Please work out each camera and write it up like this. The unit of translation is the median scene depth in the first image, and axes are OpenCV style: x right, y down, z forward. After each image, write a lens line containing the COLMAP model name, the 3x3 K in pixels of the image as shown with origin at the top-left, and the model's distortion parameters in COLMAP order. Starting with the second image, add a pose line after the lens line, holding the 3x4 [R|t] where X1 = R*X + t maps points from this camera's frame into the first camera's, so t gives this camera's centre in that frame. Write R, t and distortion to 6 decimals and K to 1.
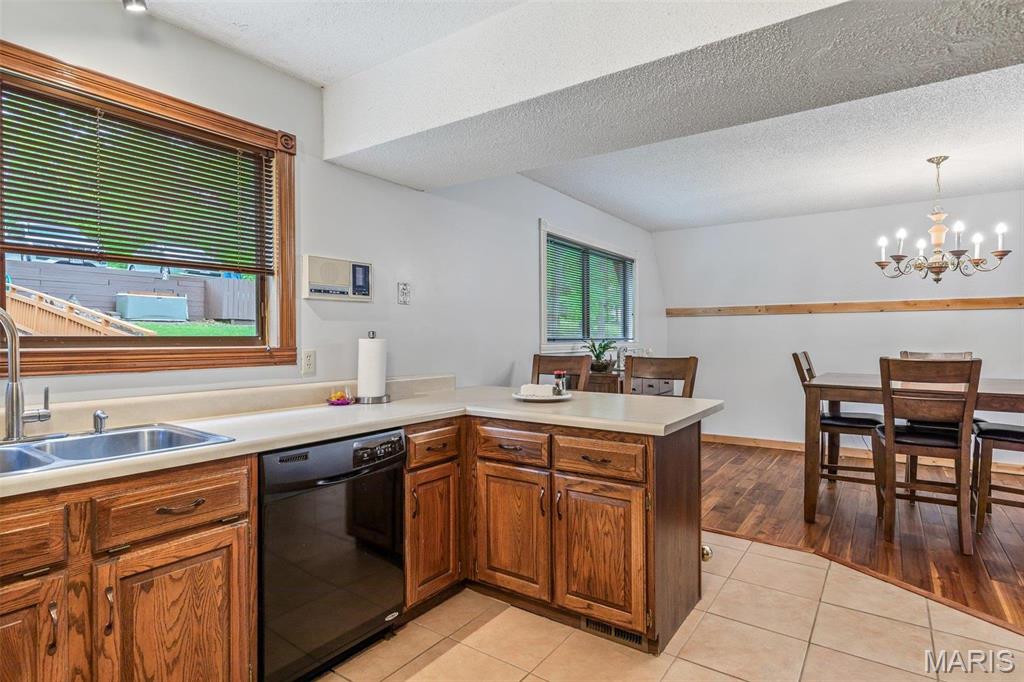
lens RADIAL K [[542.5, 0, 513.1], [0, 542.5, 335.9], [0, 0, 1]] dist [-0.000530, -0.000340]
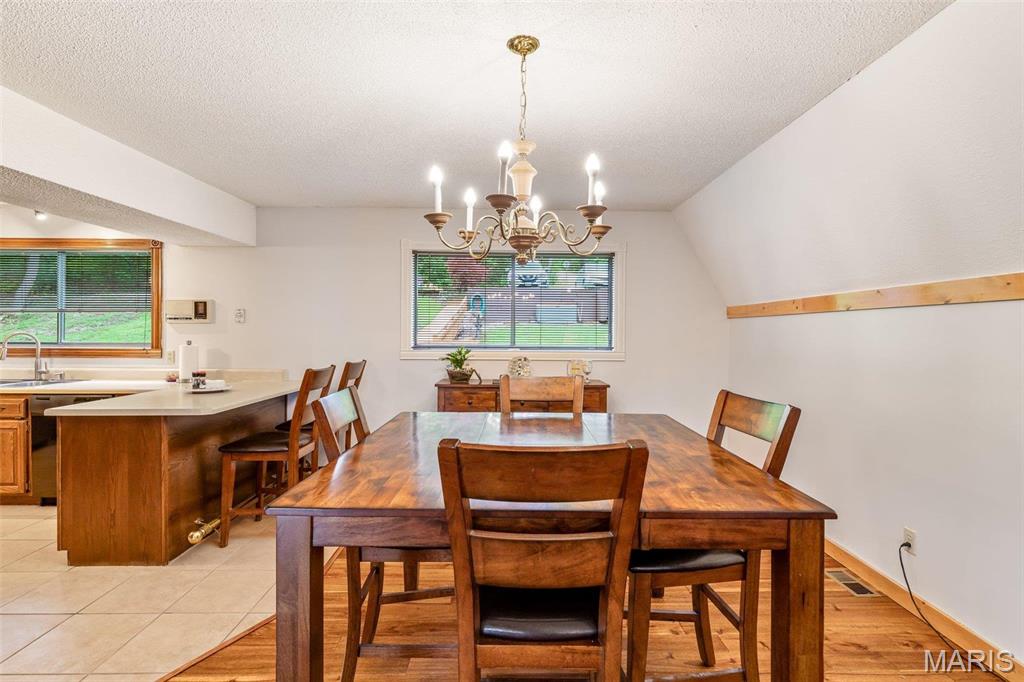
lens RADIAL K [[486.3, 0, 511.0], [0, 486.3, 335.4], [0, 0, 1]] dist [0.000298, 0.000675]
pose [[0.583070, 0.009318, -0.812368, 1.575079], [-0.003494, 0.999954, 0.008962, -0.042028], [0.812414, -0.002387, 0.583076, 0.930133]]
